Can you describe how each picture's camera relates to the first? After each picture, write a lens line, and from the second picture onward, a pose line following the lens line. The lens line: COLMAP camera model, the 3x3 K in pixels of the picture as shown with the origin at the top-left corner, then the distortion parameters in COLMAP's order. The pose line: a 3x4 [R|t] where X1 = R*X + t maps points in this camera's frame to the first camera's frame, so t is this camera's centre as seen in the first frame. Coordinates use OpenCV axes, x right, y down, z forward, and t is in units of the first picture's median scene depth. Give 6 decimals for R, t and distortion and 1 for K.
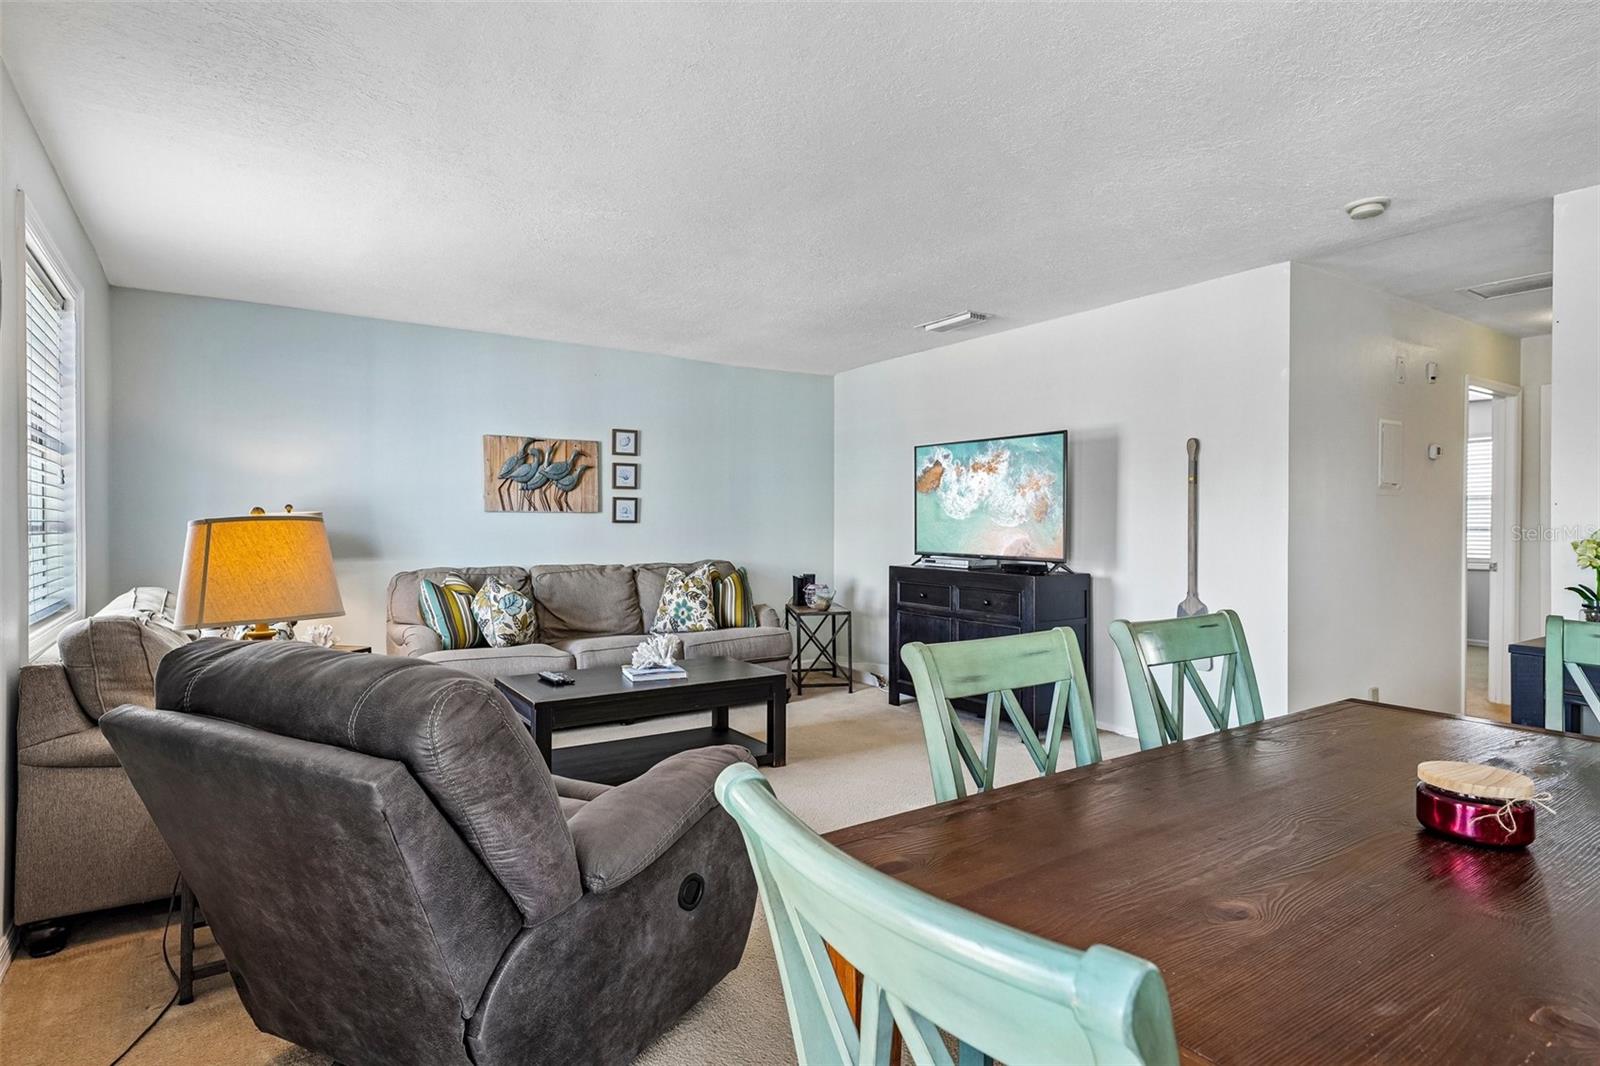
lens RADIAL K [[848.2, 0, 796.5], [0, 848.2, 529.0], [0, 0, 1]] dist [0.013254, -0.002336]
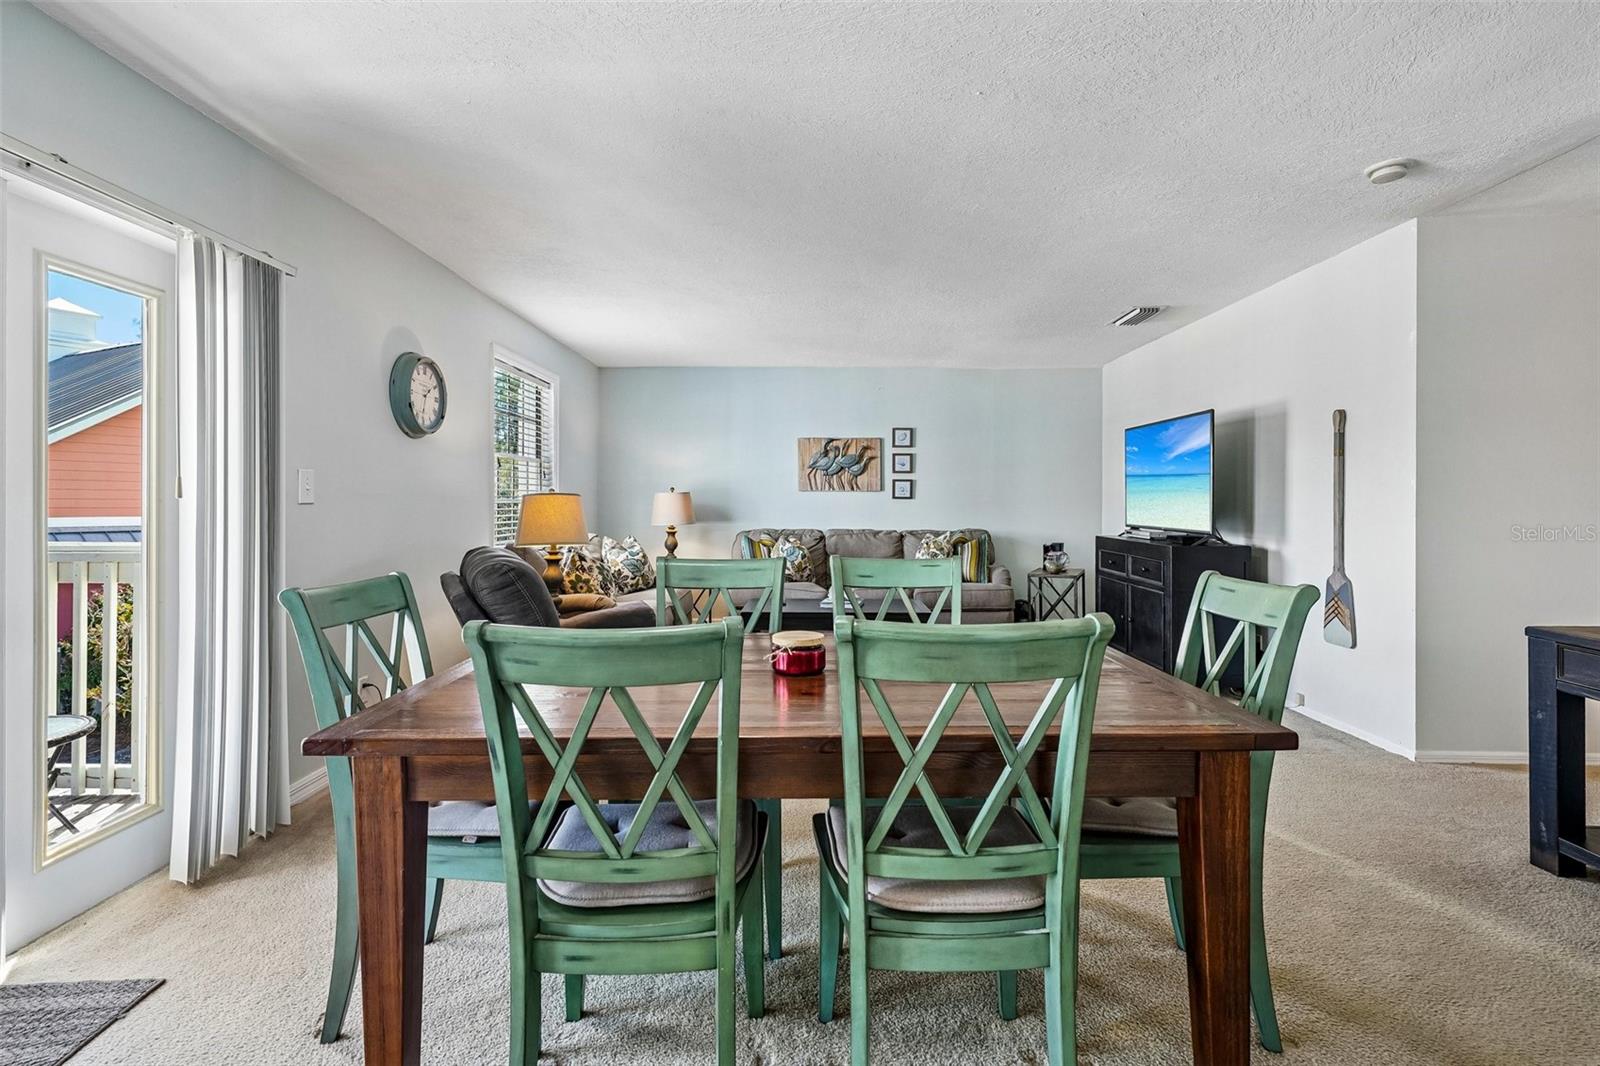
lens RADIAL K [[757.8, 0, 799.6], [0, 757.8, 502.8], [0, 0, 1]] dist [0.003223, 0.000000]
pose [[0.821727, 0.000639, -0.569881, 0.366203], [-0.004551, 0.999975, -0.005441, 0.006489], [0.569863, 0.007064, 0.821709, -0.056389]]
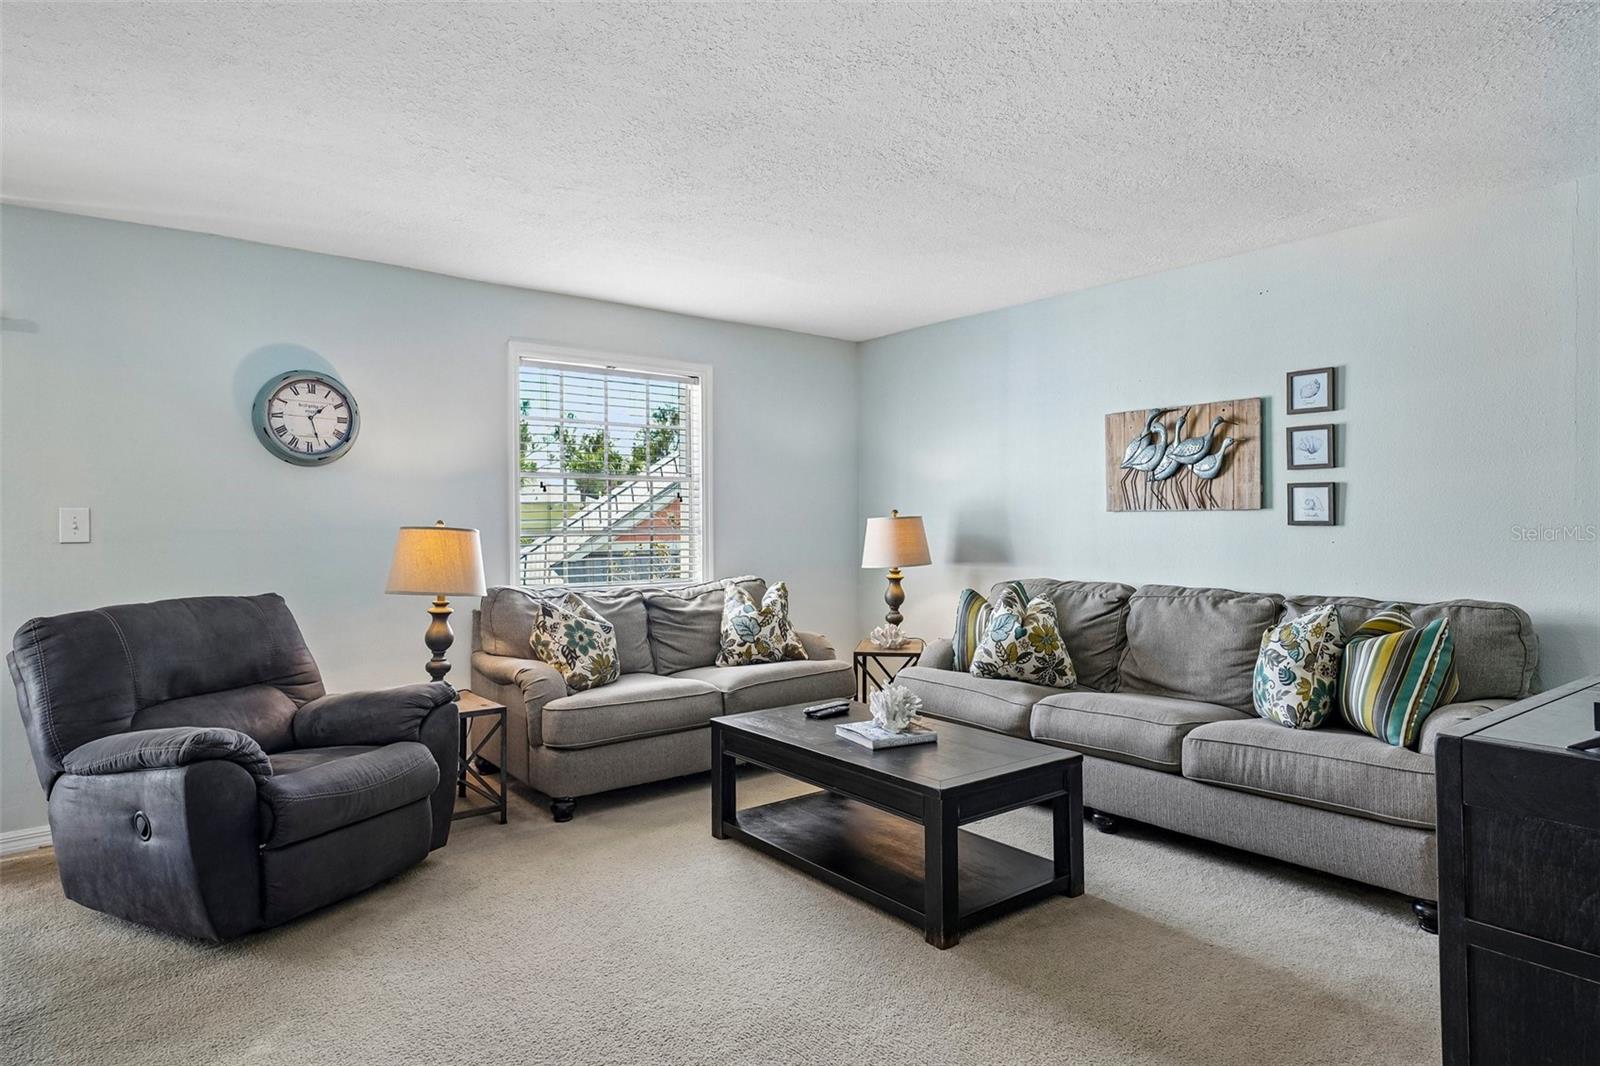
lens RADIAL K [[918.9, 0, 795.0], [0, 918.9, 520.1], [0, 0, 1]] dist [0.022262, -0.000436]
pose [[0.074330, -0.005779, -0.997217, 0.460136], [-0.001669, 0.999981, -0.005919, -0.007228], [0.997232, 0.002104, 0.074319, 0.645273]]
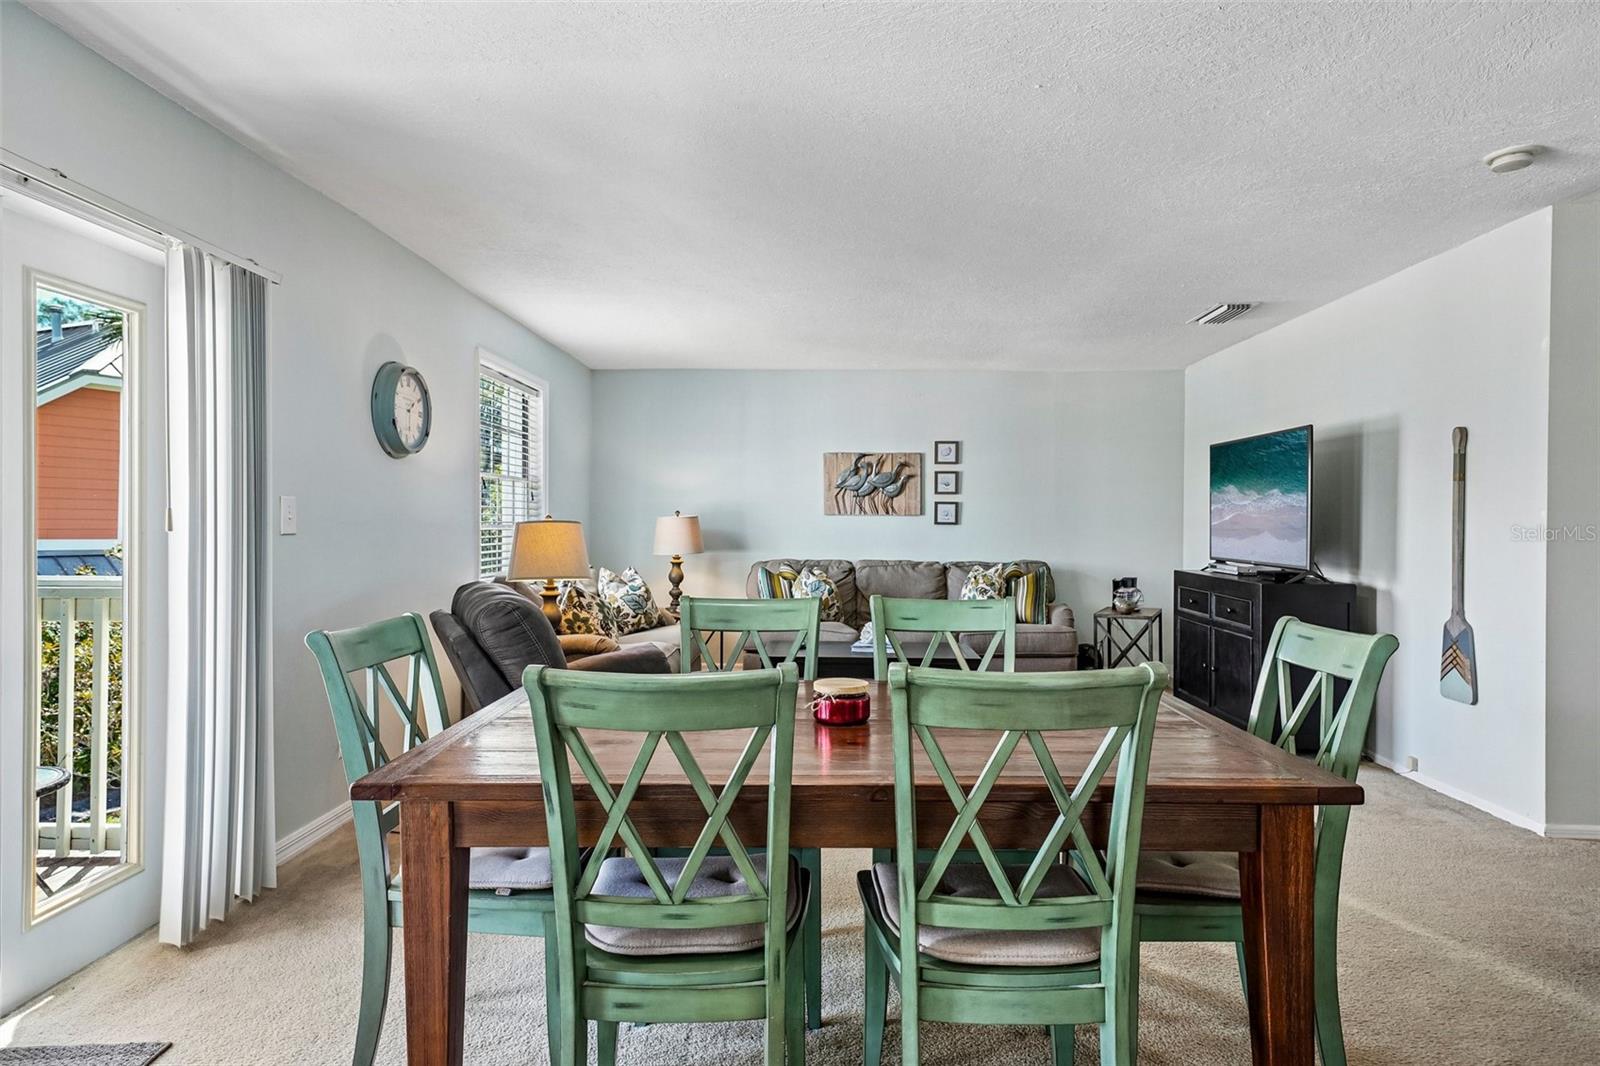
lens RADIAL K [[918.9, 0, 799.6], [0, 918.9, 527.0], [0, 0, 1]] dist [0.022262, -0.000436]
pose [[0.809857, 0.006022, -0.586596, 0.385048], [-0.008425, 0.999964, -0.001366, -0.000851], [0.586567, 0.006048, 0.809878, -0.101381]]
